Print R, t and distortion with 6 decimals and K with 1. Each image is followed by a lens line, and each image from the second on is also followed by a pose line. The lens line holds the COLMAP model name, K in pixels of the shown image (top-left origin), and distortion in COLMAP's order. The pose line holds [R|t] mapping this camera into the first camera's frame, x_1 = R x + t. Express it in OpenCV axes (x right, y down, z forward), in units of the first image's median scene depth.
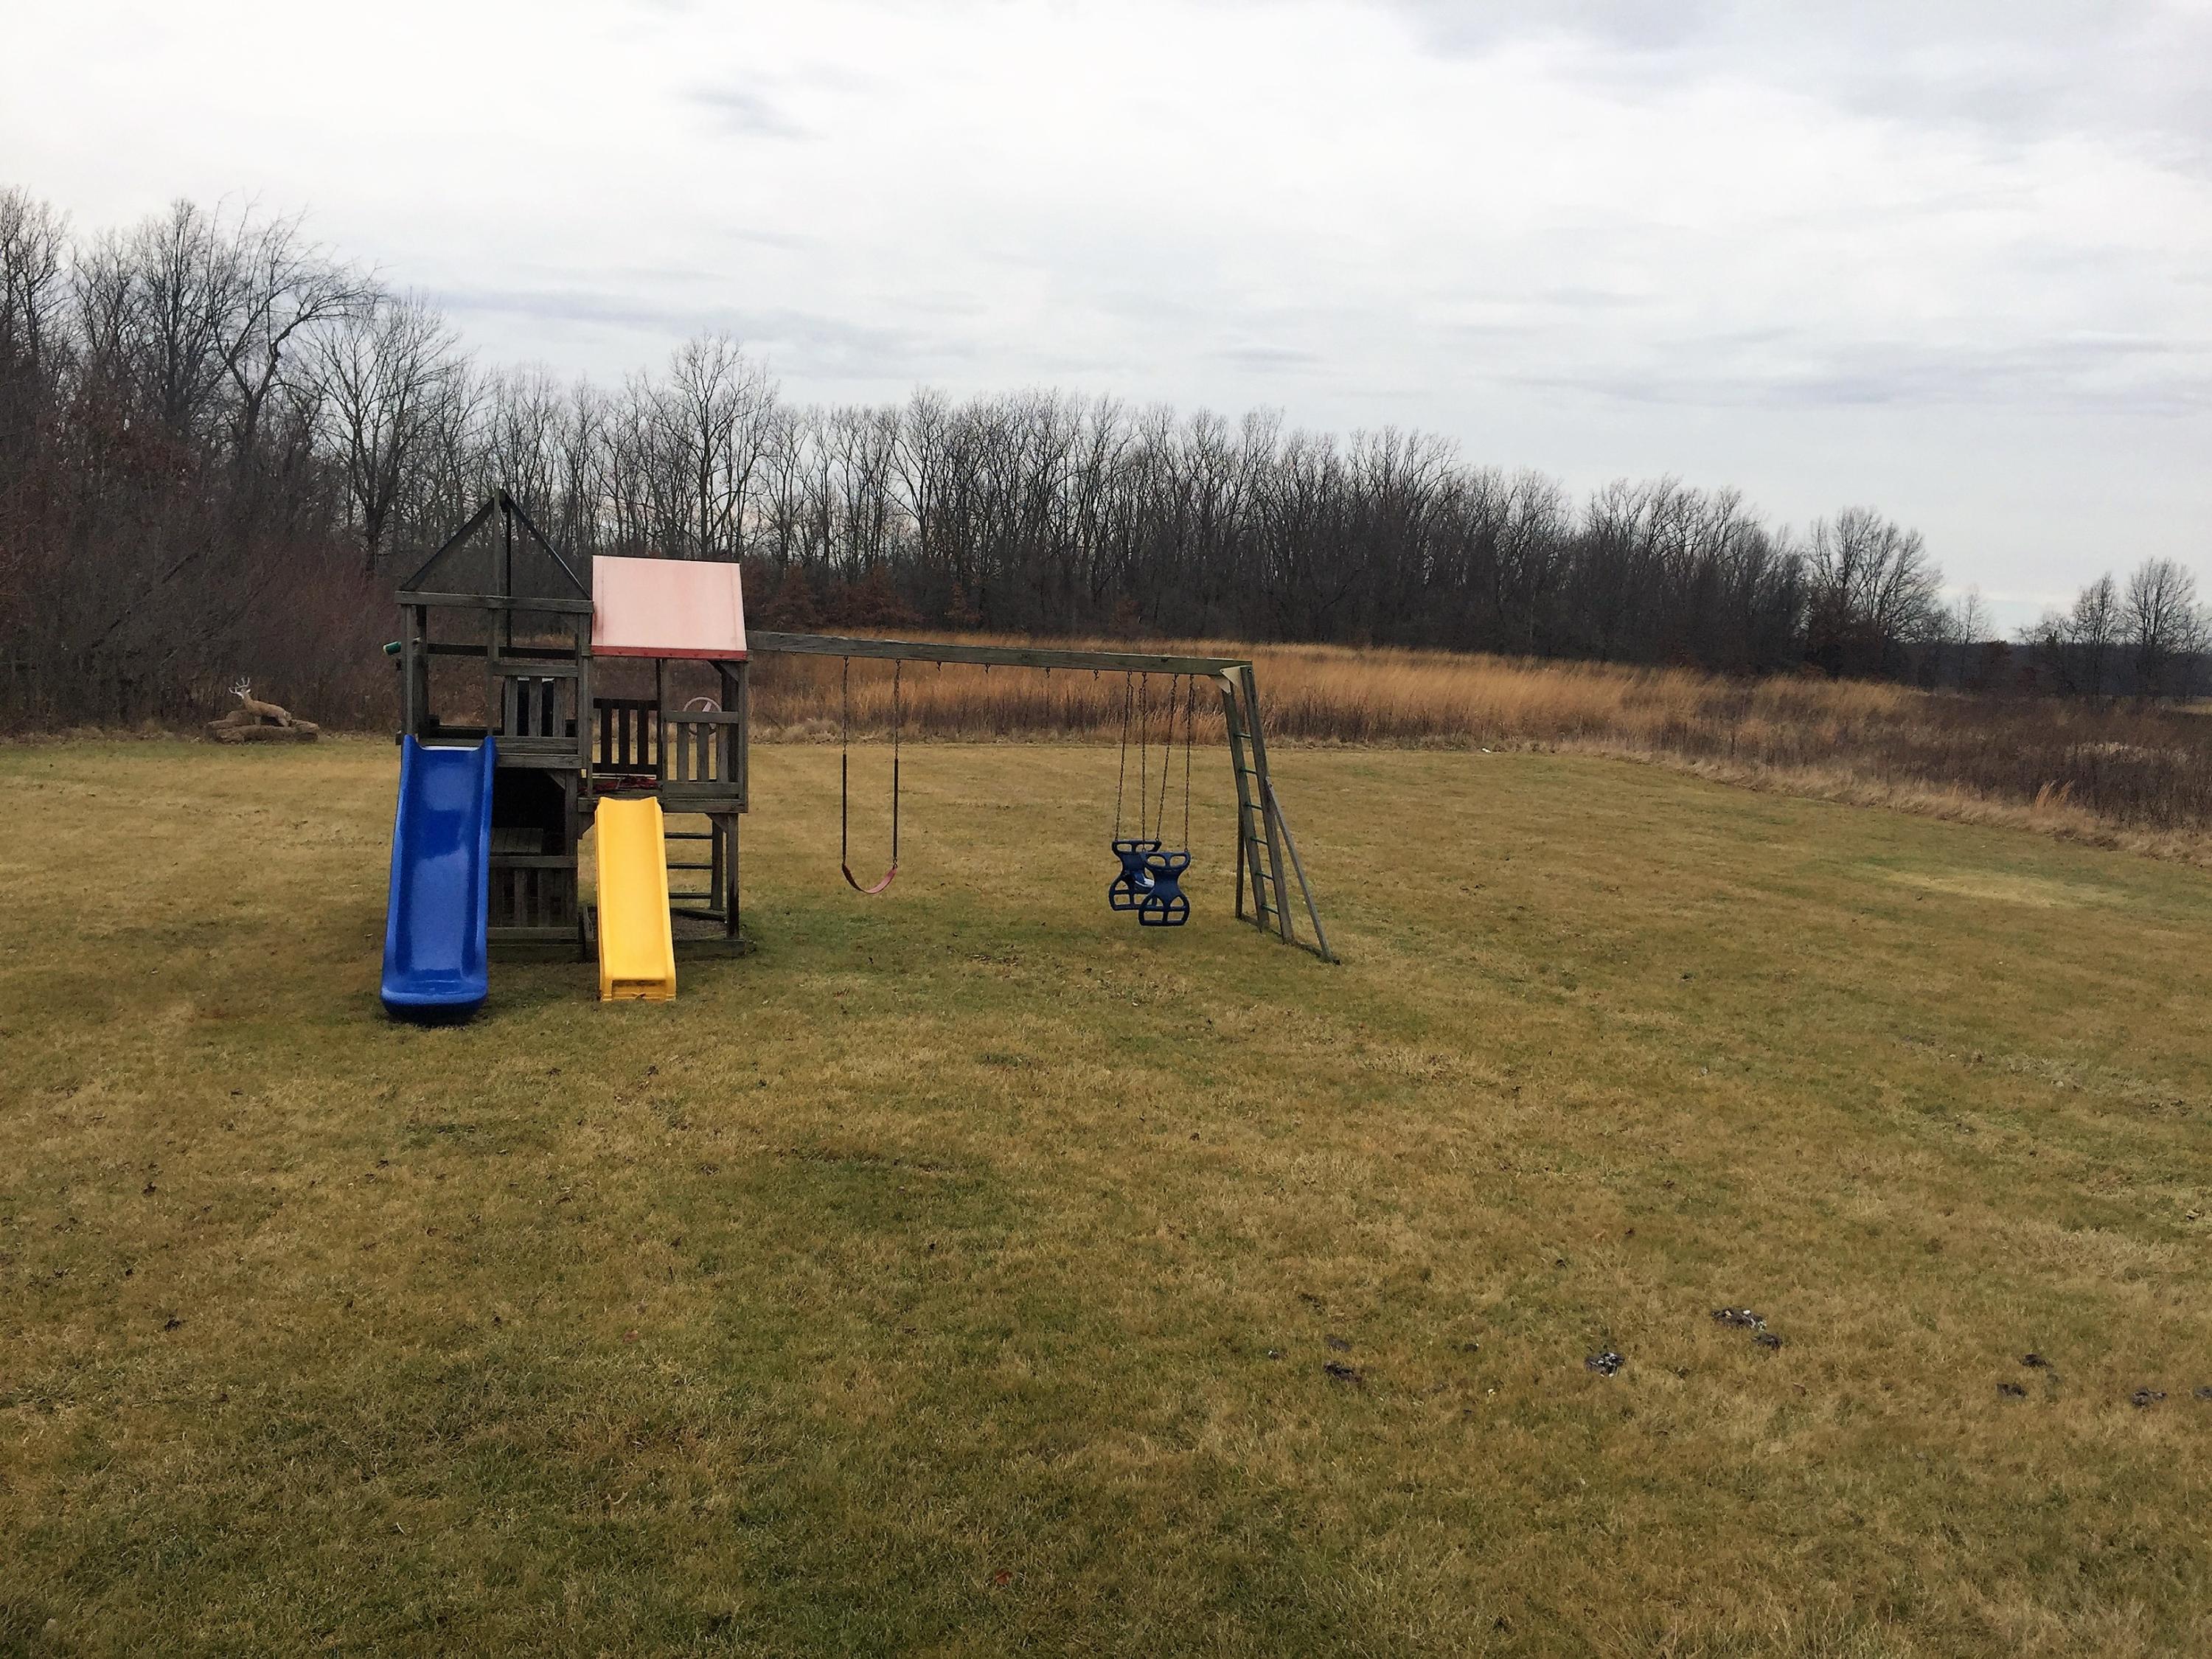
lens RADIAL K [[1892.1, 0, 1106.0], [0, 1892.1, 829.5], [0, 0, 1]] dist [0.076870, -0.098684]
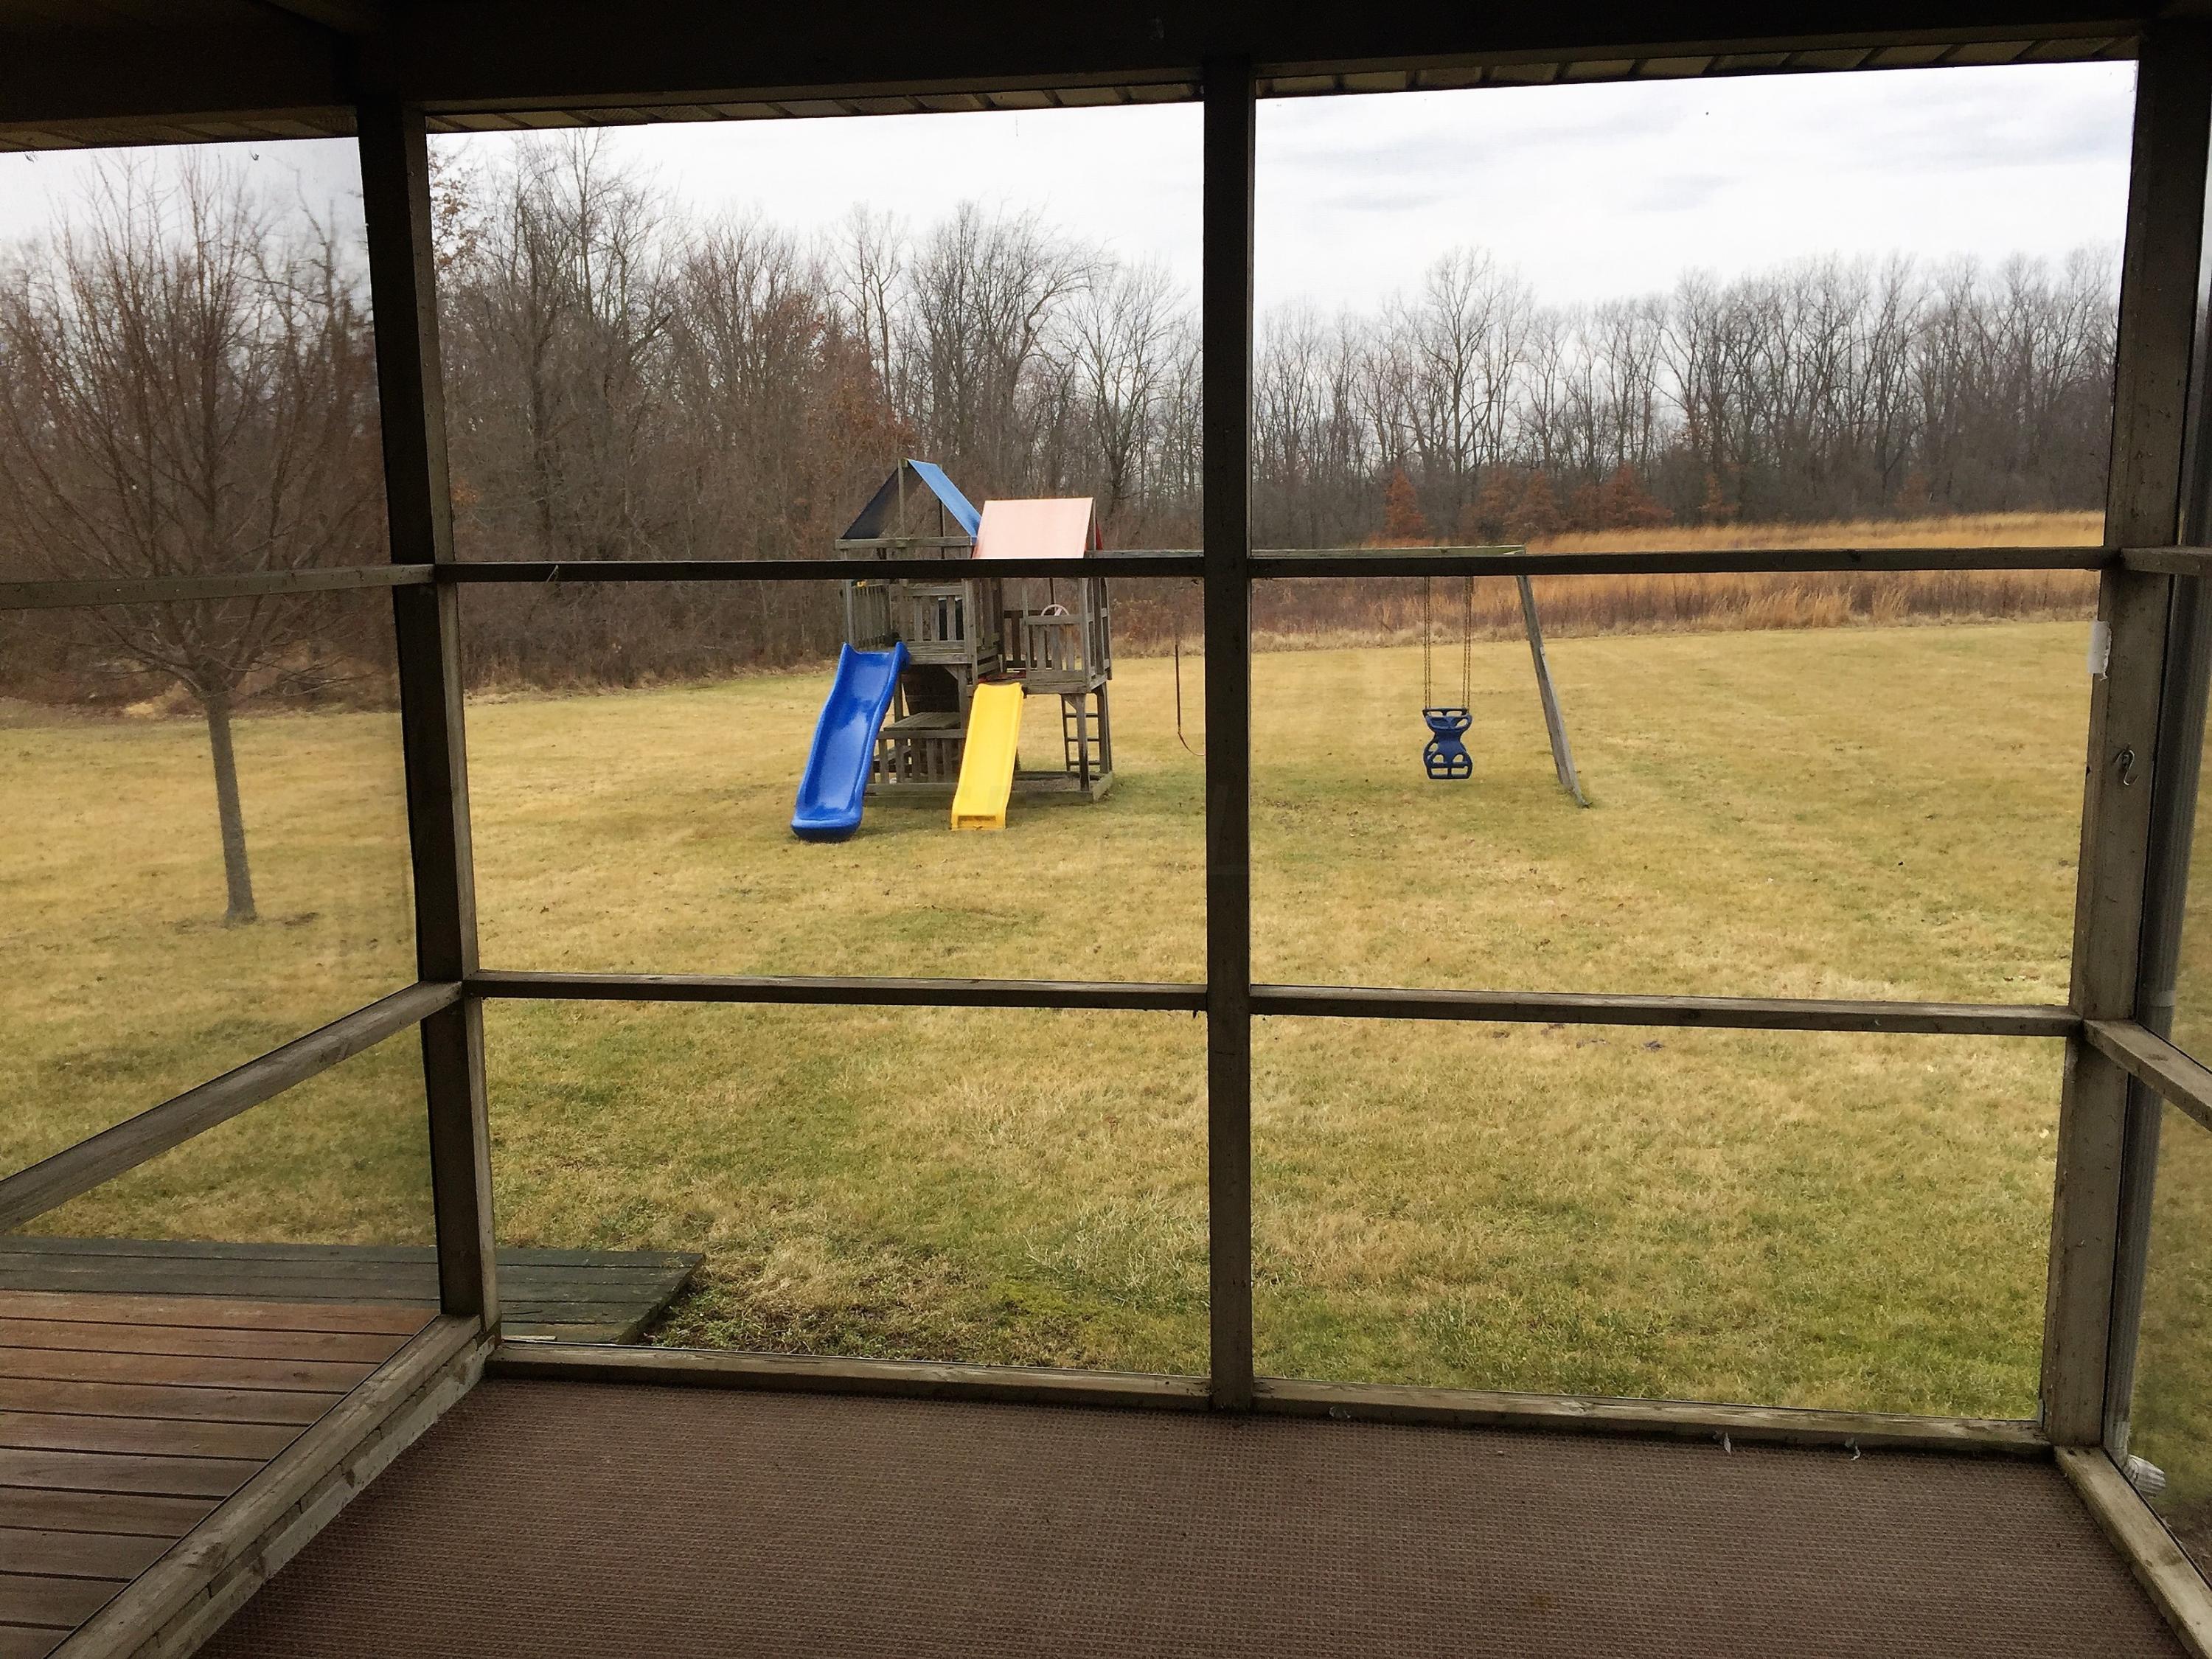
lens RADIAL K [[1960.6, 0, 1105.7], [0, 1960.6, 807.9], [0, 0, 1]] dist [0.083220, -0.110422]
pose [[0.906368, -0.010980, -0.422346, 0.096103], [0.023440, 0.999429, 0.024320, 0.009369], [0.421838, -0.031943, 0.906109, -0.051132]]
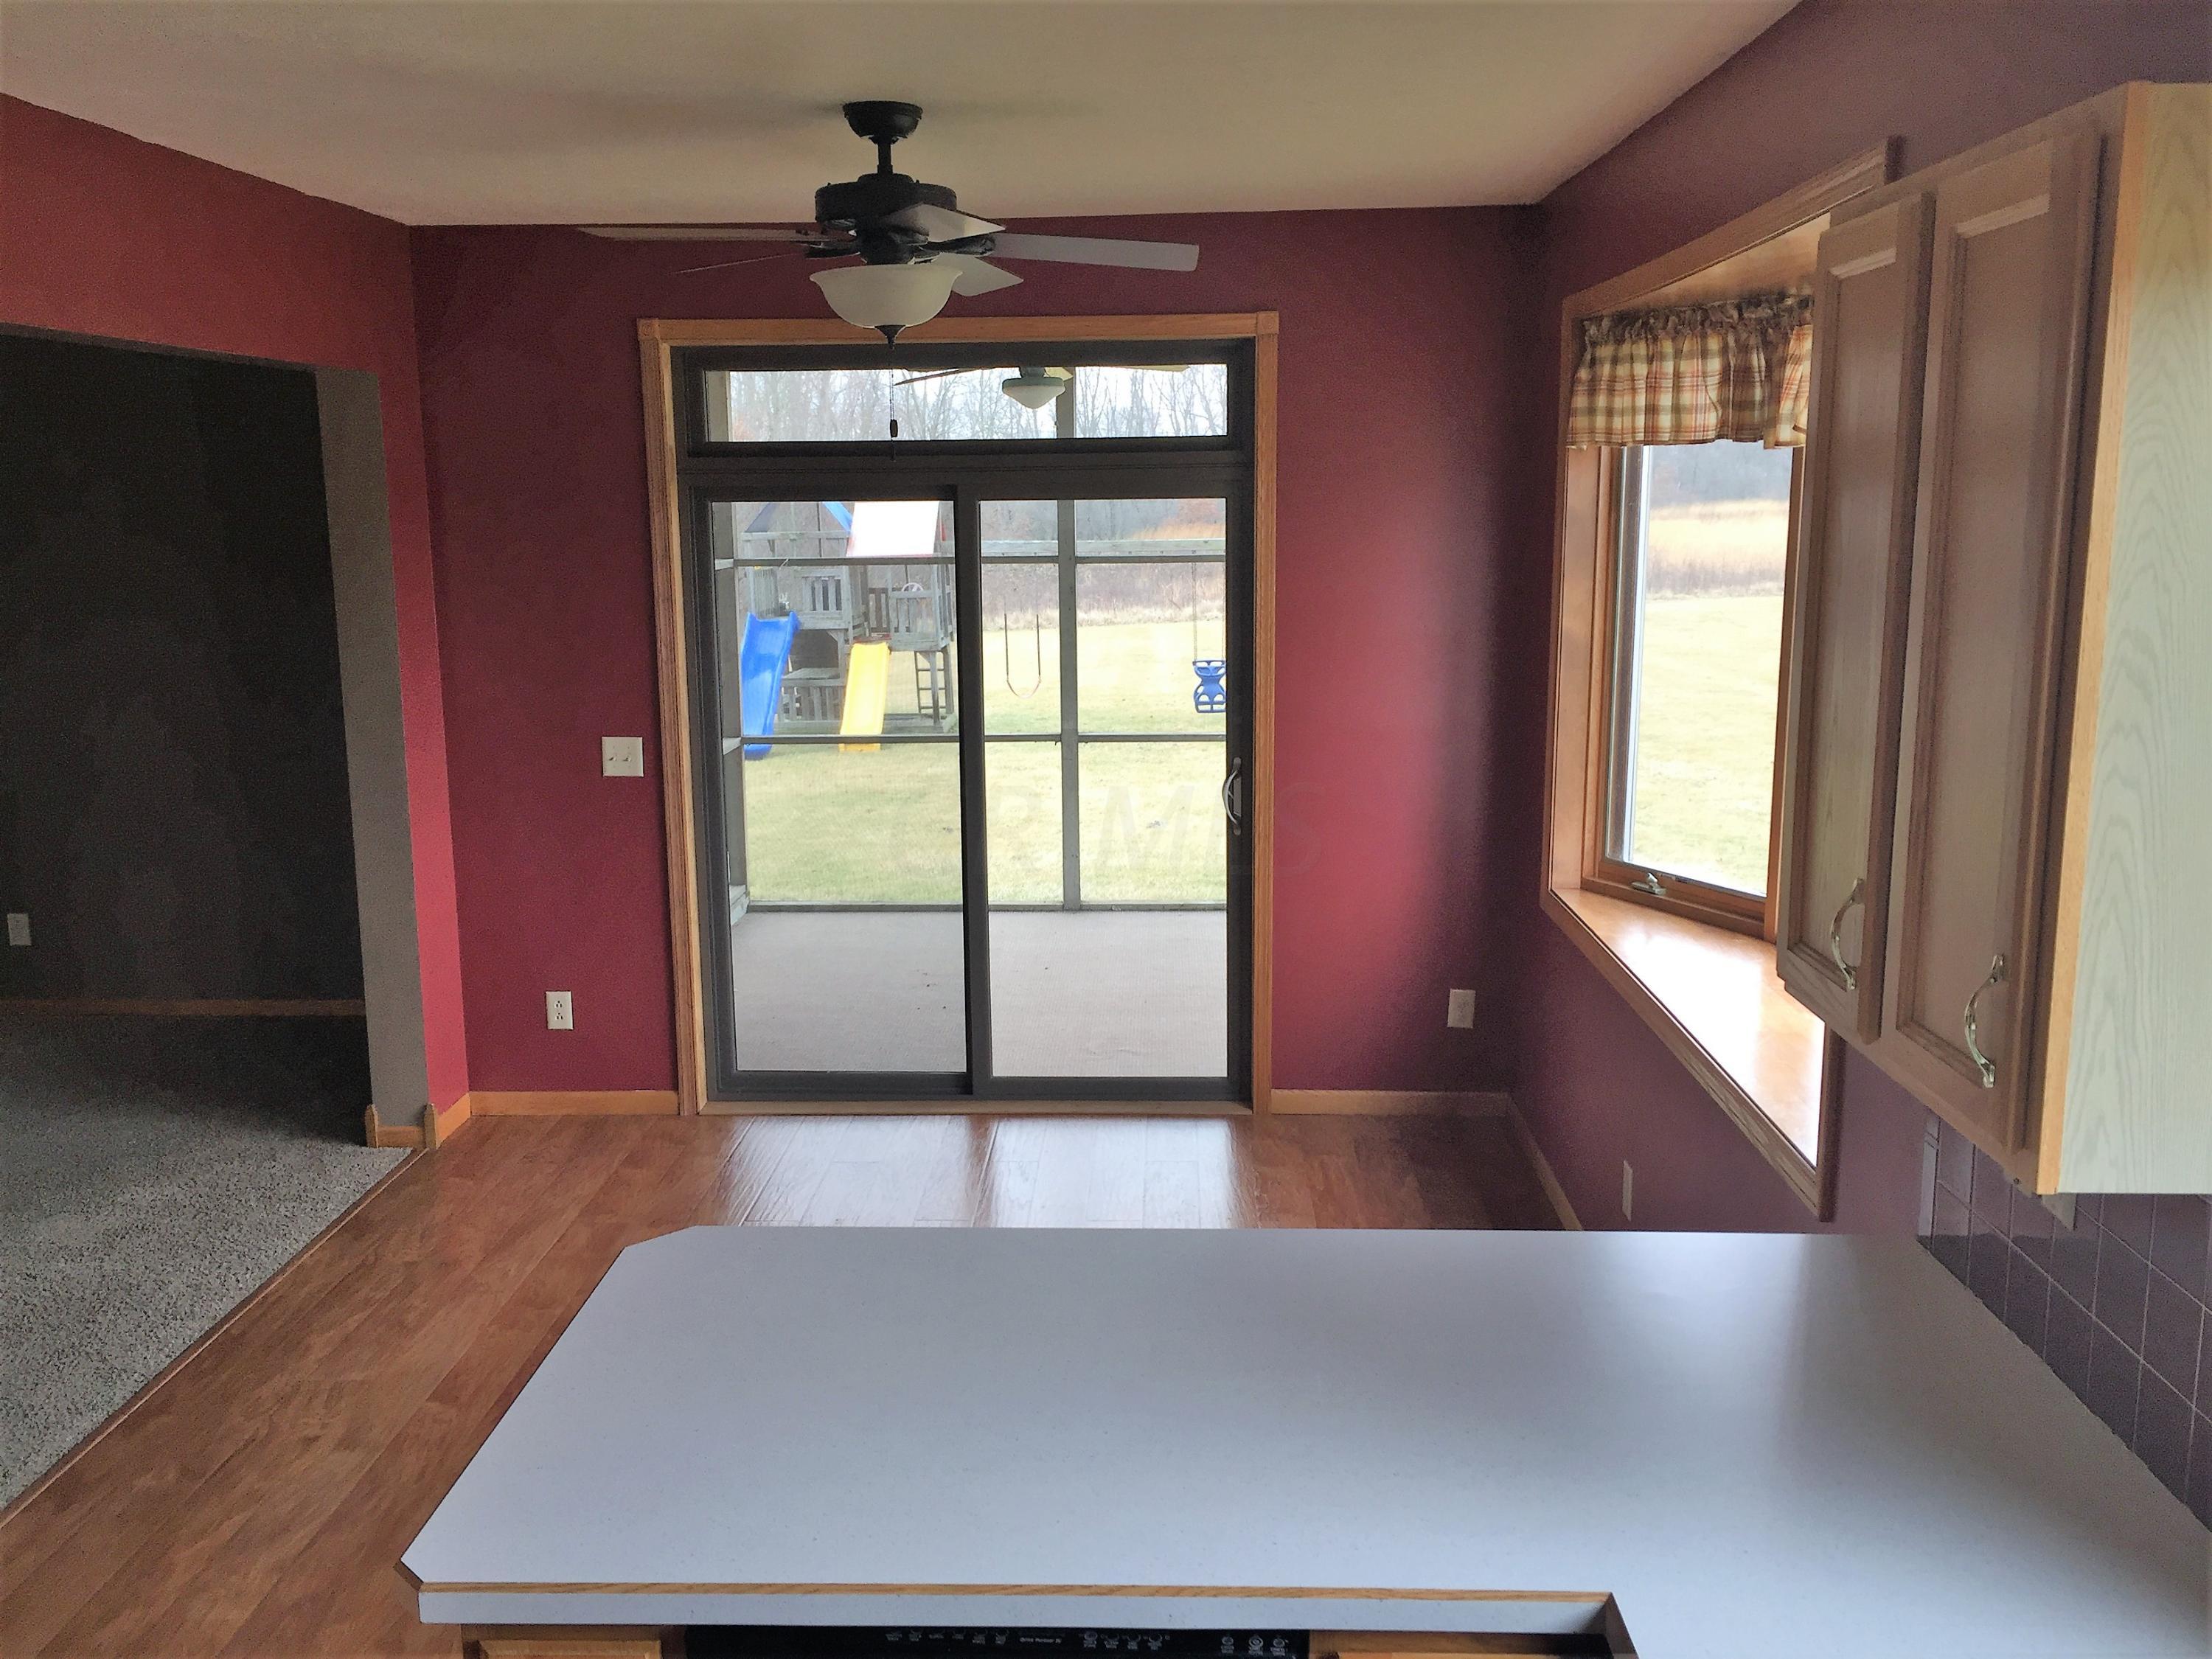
lens RADIAL K [[1892.1, 0, 1106.0], [0, 1892.1, 829.5], [0, 0, 1]] dist [0.076870, -0.098684]
pose [[0.943743, -0.016559, -0.330266, 0.126639], [0.035326, 0.998079, 0.050903, 0.017579], [0.328789, -0.059706, 0.942514, -0.137812]]
